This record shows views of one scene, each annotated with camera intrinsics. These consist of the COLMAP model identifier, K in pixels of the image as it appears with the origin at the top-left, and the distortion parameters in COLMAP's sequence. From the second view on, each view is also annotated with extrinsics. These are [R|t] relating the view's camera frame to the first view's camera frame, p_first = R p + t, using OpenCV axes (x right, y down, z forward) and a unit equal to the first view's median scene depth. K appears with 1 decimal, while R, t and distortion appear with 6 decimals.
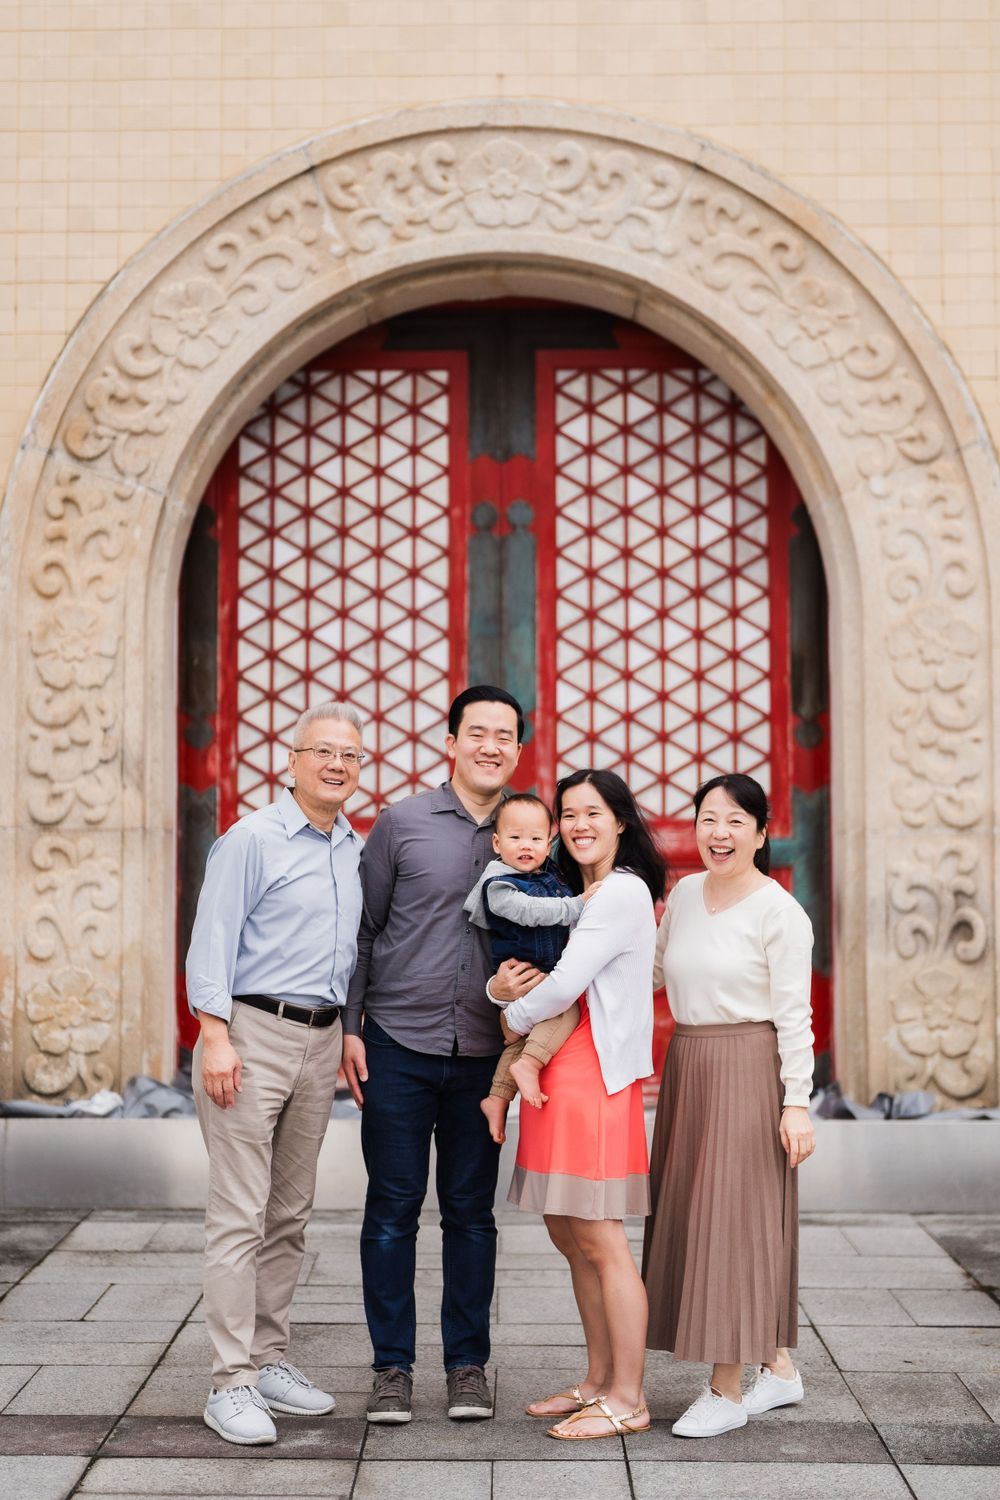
lens RADIAL K [[2132.9, 0, 459.6], [0, 2132.9, 667.5], [0, 0, 1]] dist [-0.014800, -0.093951]
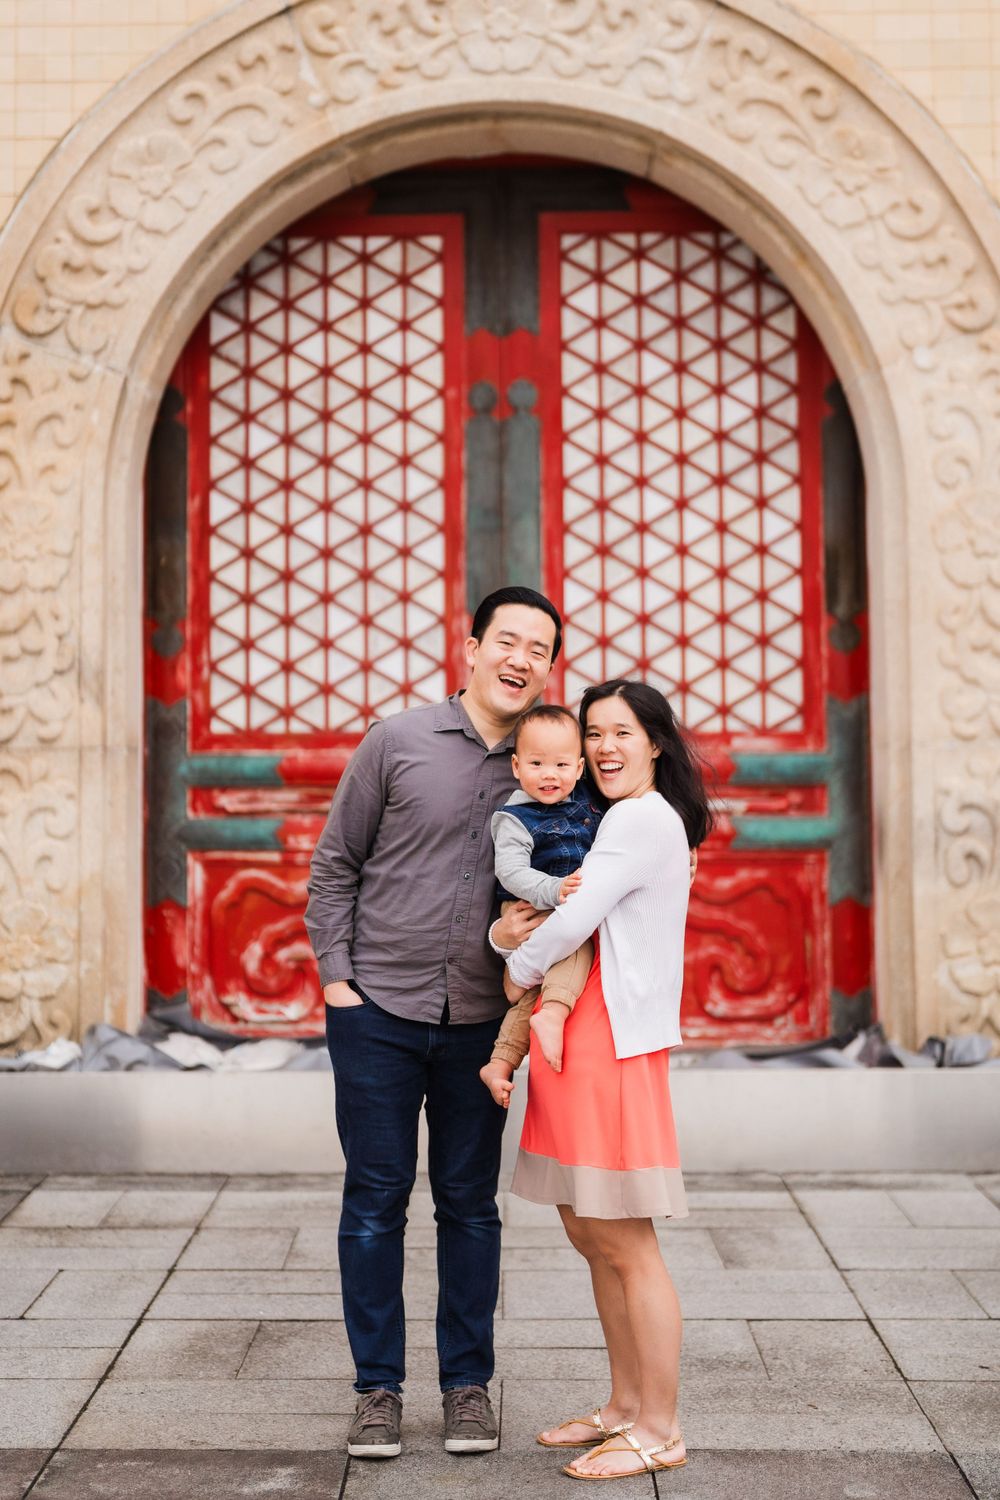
lens RADIAL K [[2104.6, 0, 501.3], [0, 2104.6, 701.5], [0, 0, 1]] dist [-0.150050, -0.027849]
pose [[0.999802, -0.007043, 0.018623, 0.002176], [0.005961, 0.998324, 0.057561, 0.006710], [-0.018997, -0.057438, 0.998168, 0.116251]]
